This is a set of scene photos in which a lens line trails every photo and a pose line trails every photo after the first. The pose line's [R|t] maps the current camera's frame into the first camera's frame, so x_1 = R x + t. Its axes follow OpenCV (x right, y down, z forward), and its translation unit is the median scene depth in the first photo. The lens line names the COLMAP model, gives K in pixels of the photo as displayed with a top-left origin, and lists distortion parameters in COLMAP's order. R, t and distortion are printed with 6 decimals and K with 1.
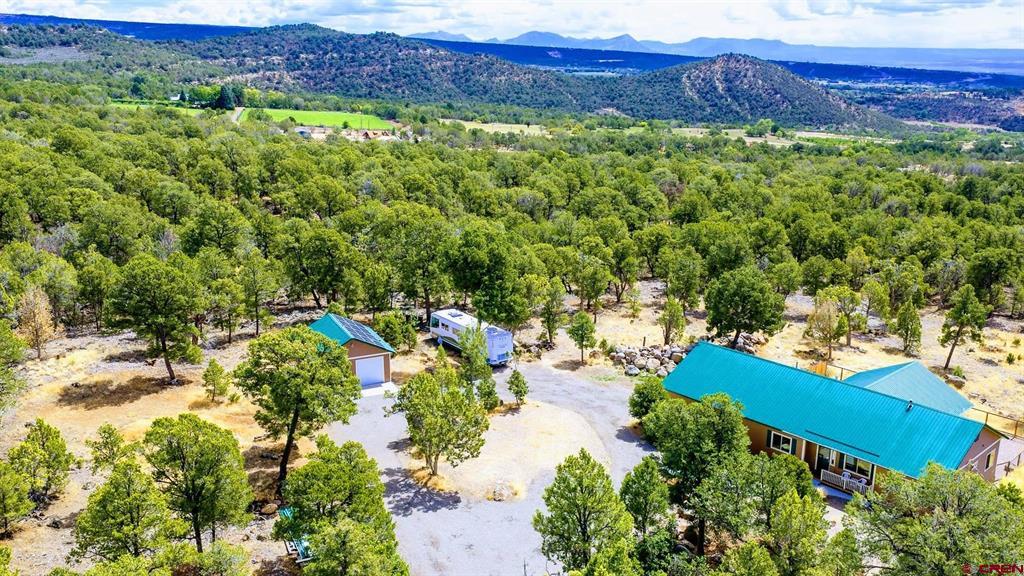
lens RADIAL K [[845.1, 0, 512.0], [0, 845.1, 288.0], [0, 0, 1]] dist [0.000663, -0.008754]
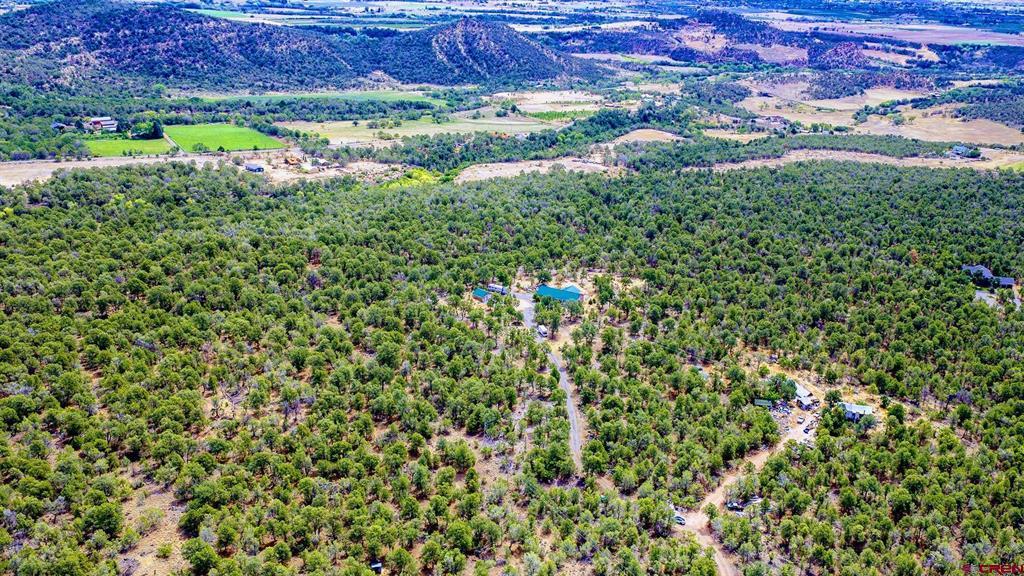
lens RADIAL K [[845.1, 0, 512.0], [0, 845.1, 288.0], [0, 0, 1]] dist [0.000663, -0.008754]
pose [[0.949133, -0.119807, 0.291192, -0.094161], [0.086183, 0.988316, 0.125716, -0.037945], [-0.302851, -0.094225, 0.948369, -0.253902]]
